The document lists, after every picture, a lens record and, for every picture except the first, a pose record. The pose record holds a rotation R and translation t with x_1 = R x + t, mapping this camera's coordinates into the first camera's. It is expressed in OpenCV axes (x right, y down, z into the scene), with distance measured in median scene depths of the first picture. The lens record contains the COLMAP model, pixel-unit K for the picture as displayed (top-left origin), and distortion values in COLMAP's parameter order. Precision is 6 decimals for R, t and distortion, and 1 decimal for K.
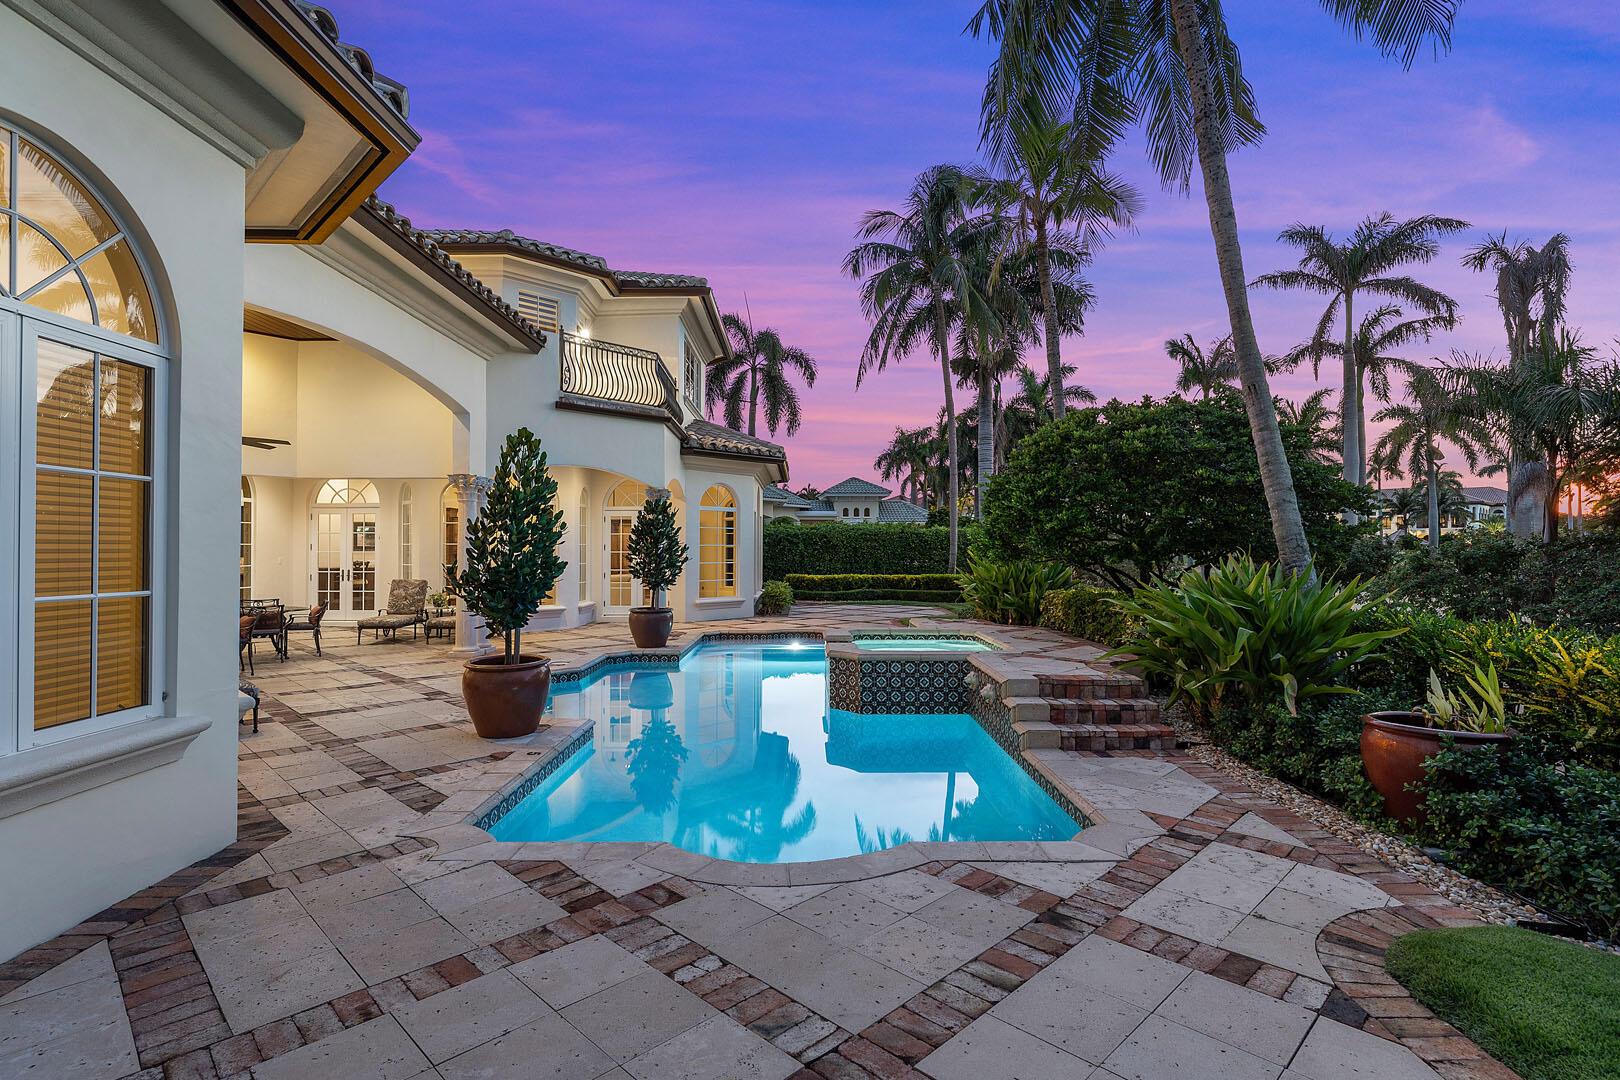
lens RADIAL K [[786.9, 0, 810.0], [0, 786.9, 540.0], [0, 0, 1]] dist [-0.003247, -0.000331]
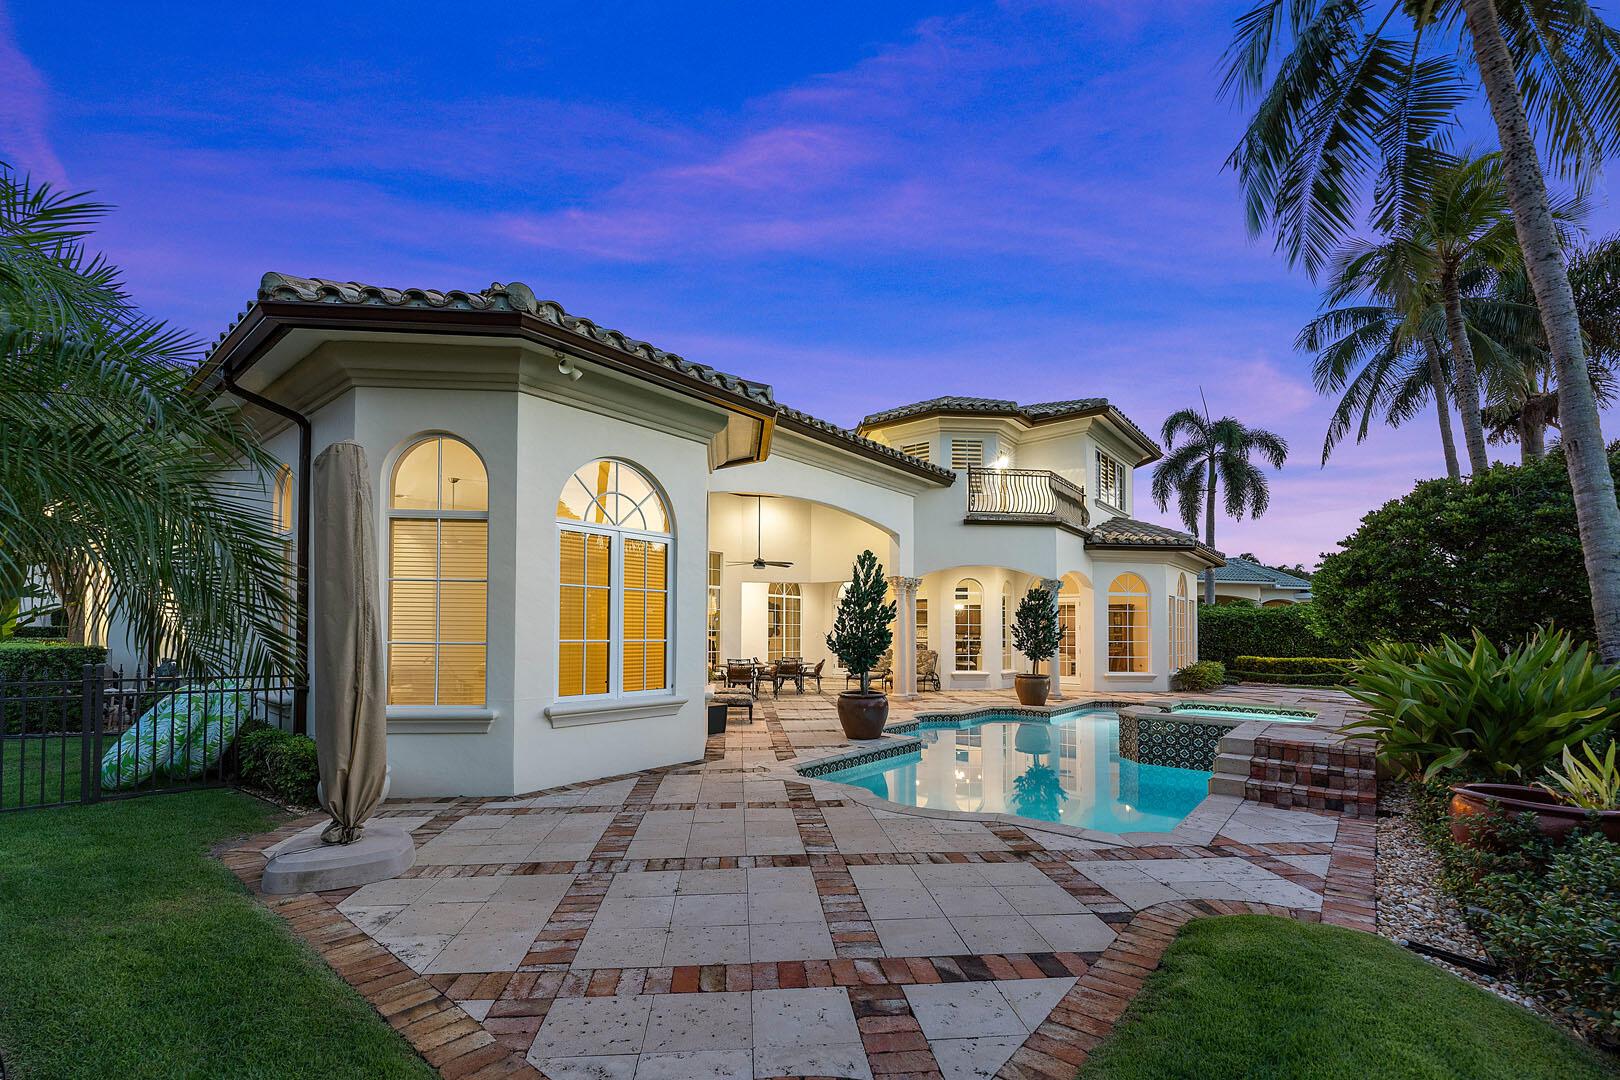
lens RADIAL K [[684.1, 0, 809.1], [0, 684.1, 614.8], [0, 0, 1]] dist [-0.001080, -0.000237]
pose [[0.773093, -0.008865, -0.634231, 0.223119], [-0.000209, 0.999899, -0.014230, 0.005966], [0.634293, 0.011134, 0.773013, -0.086644]]
